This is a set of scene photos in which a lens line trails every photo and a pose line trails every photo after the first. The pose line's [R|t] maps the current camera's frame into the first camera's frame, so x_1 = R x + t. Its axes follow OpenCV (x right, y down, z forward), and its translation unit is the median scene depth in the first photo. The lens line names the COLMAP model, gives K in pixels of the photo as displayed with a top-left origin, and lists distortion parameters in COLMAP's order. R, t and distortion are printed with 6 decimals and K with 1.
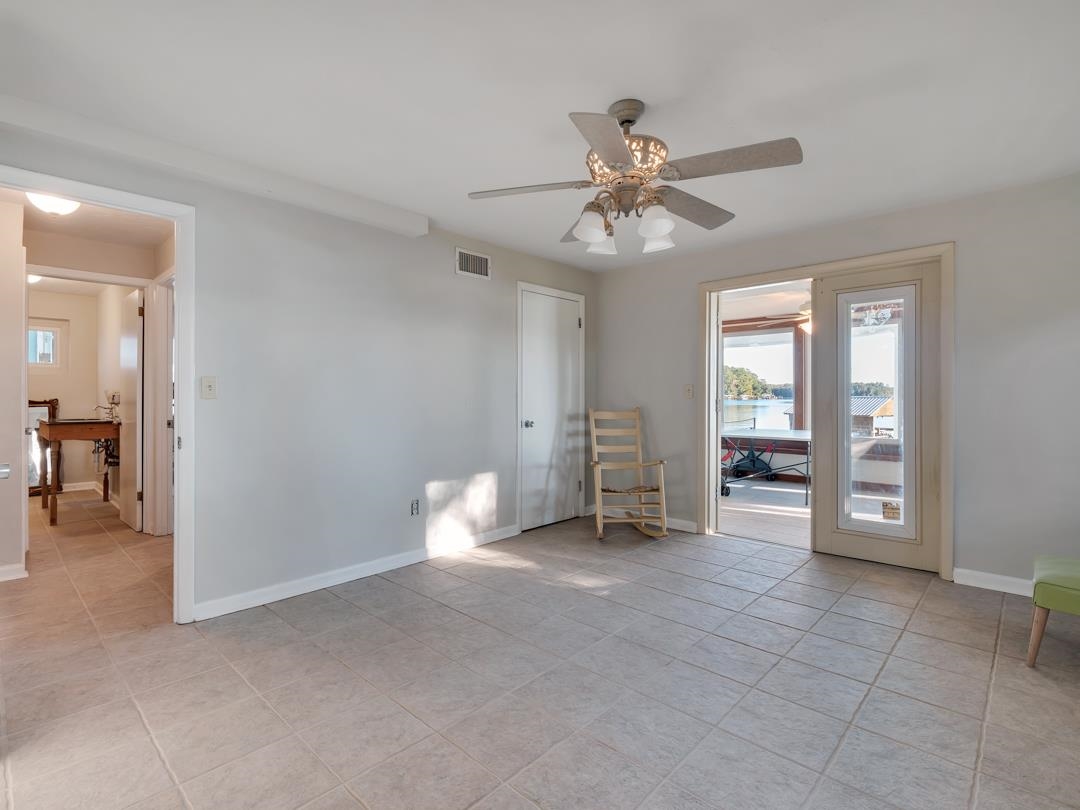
lens RADIAL K [[531.2, 0, 539.1], [0, 531.2, 401.5], [0, 0, 1]] dist [-0.001159, -0.000627]
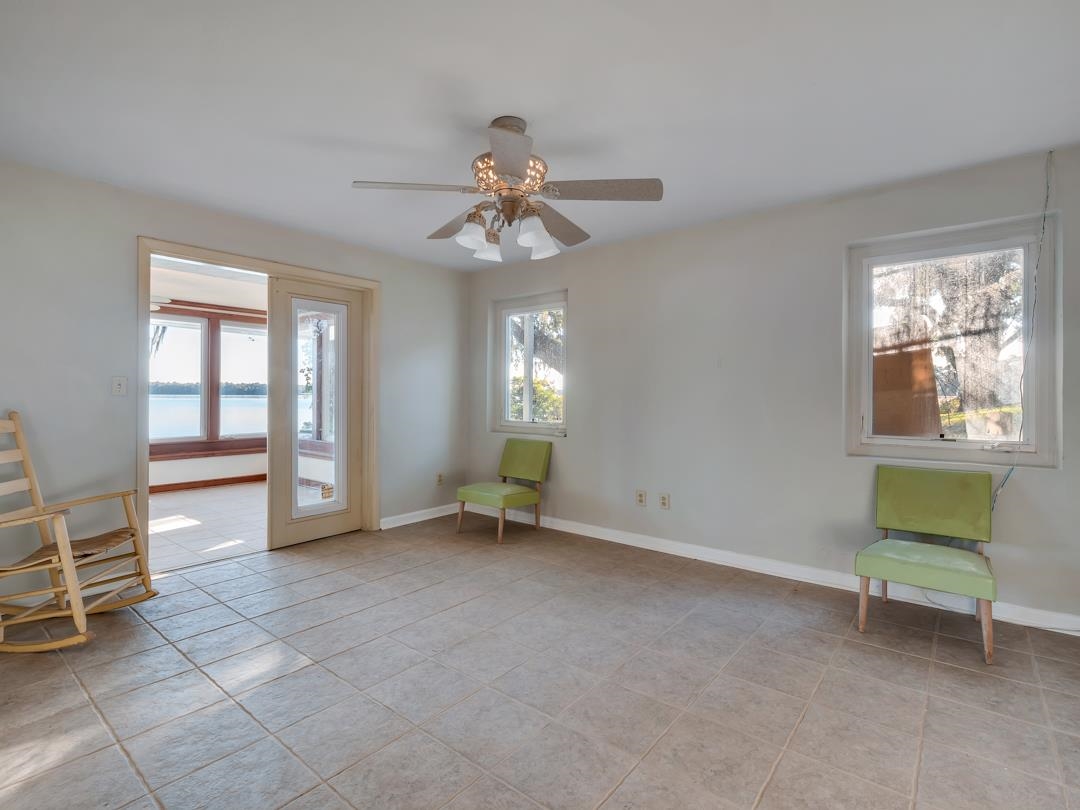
lens RADIAL K [[521.6, 0, 540.0], [0, 521.6, 405.0], [0, 0, 1]] dist [0.020702, -0.000330]
pose [[-0.071406, -0.019537, 0.997256, -0.563951], [-0.001106, 0.999809, 0.019508, -0.010435], [-0.997447, 0.000290, -0.071414, 0.642202]]
